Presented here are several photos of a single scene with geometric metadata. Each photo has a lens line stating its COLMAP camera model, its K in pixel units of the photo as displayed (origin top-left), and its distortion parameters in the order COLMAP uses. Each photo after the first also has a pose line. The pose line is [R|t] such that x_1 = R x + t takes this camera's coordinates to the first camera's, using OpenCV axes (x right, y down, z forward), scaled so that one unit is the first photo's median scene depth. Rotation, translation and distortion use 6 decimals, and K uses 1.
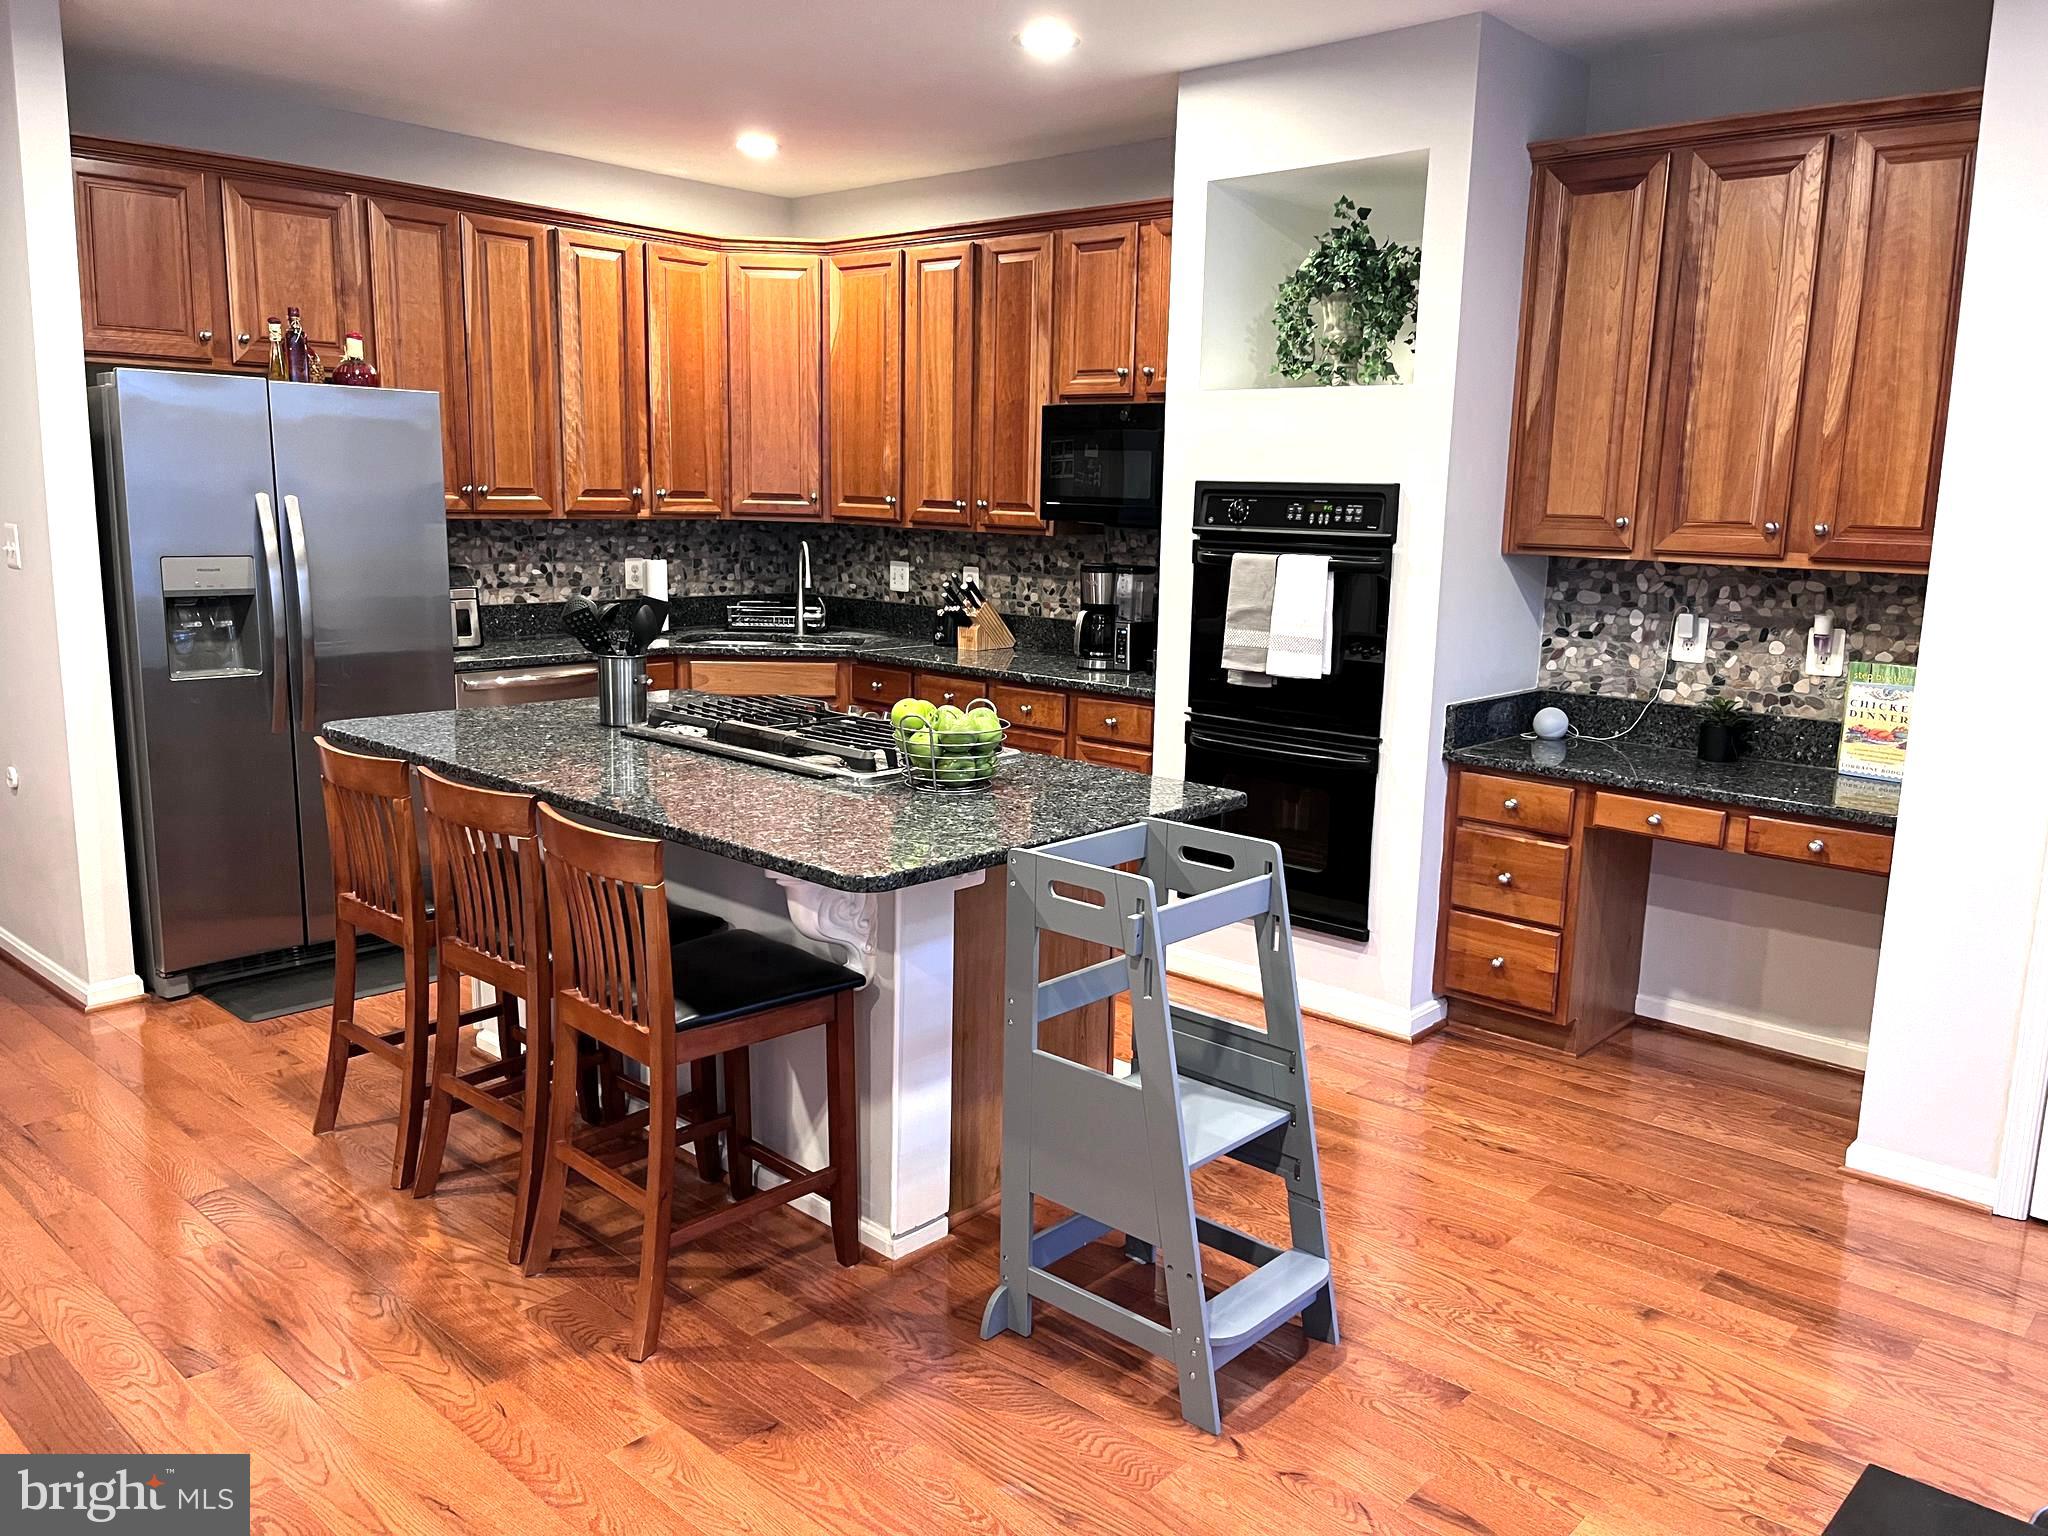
lens RADIAL K [[1558.1, 0, 1022.7], [0, 1558.1, 775.5], [0, 0, 1]] dist [0.003352, -0.001764]
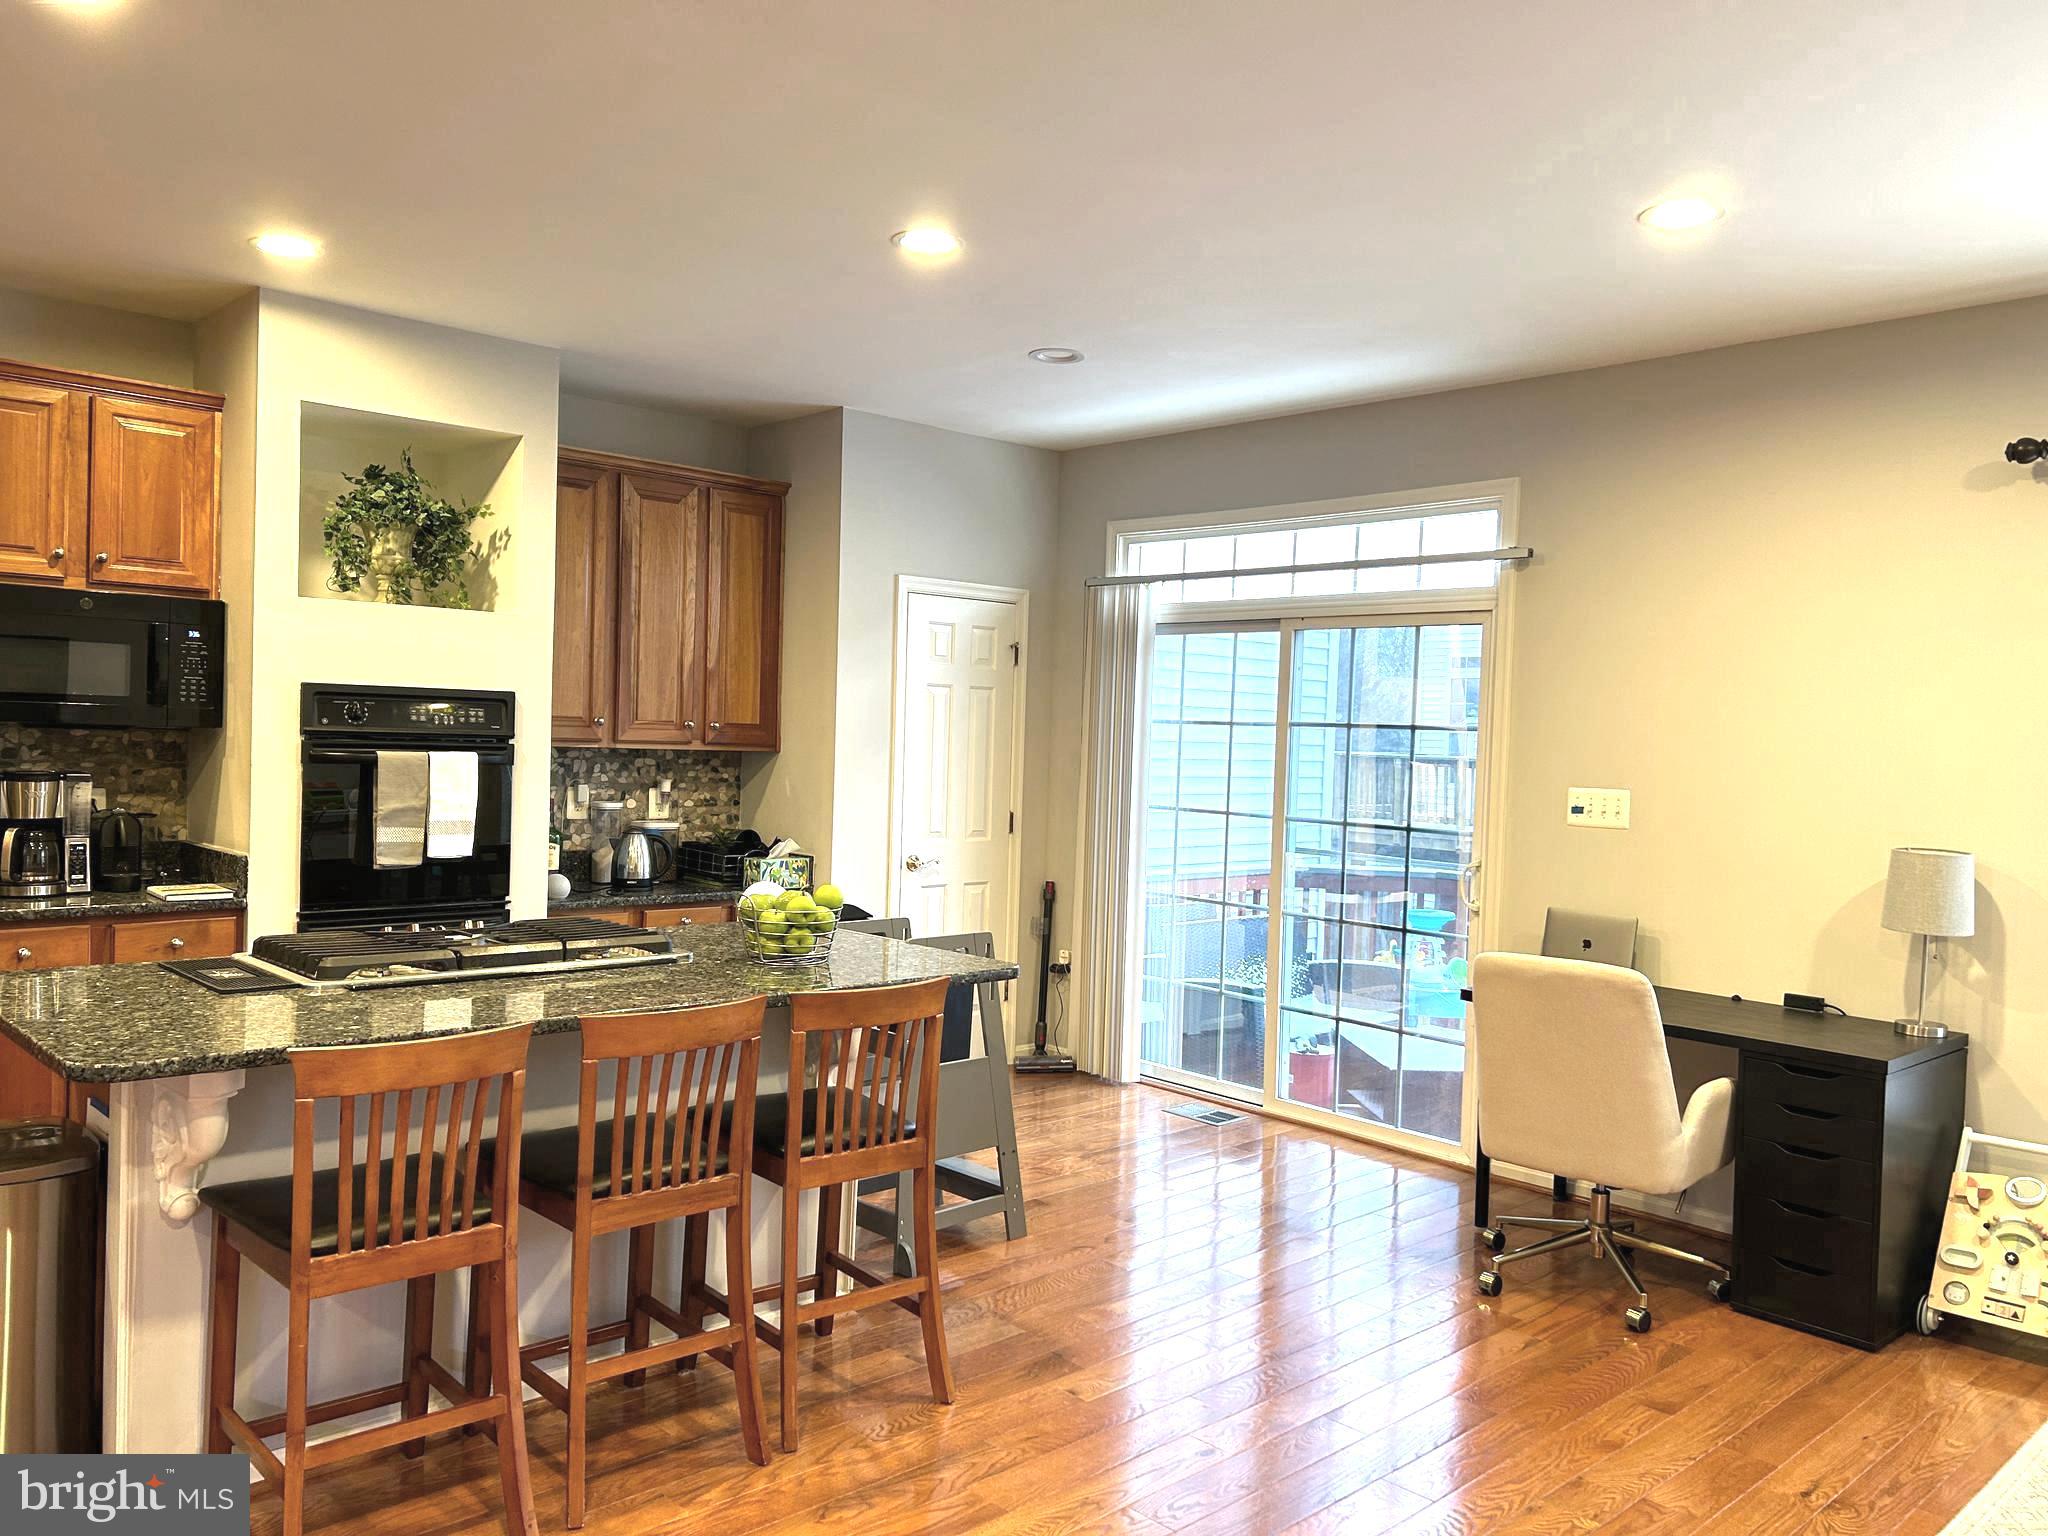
lens RADIAL K [[1552.3, 0, 1030.2], [0, 1552.3, 779.0], [0, 0, 1]] dist [0.071102, -0.069821]
pose [[0.068504, -0.046829, 0.996551, -0.935515], [0.157125, 0.986938, 0.035576, -0.094495], [-0.985200, 0.154146, 0.074967, 0.492375]]
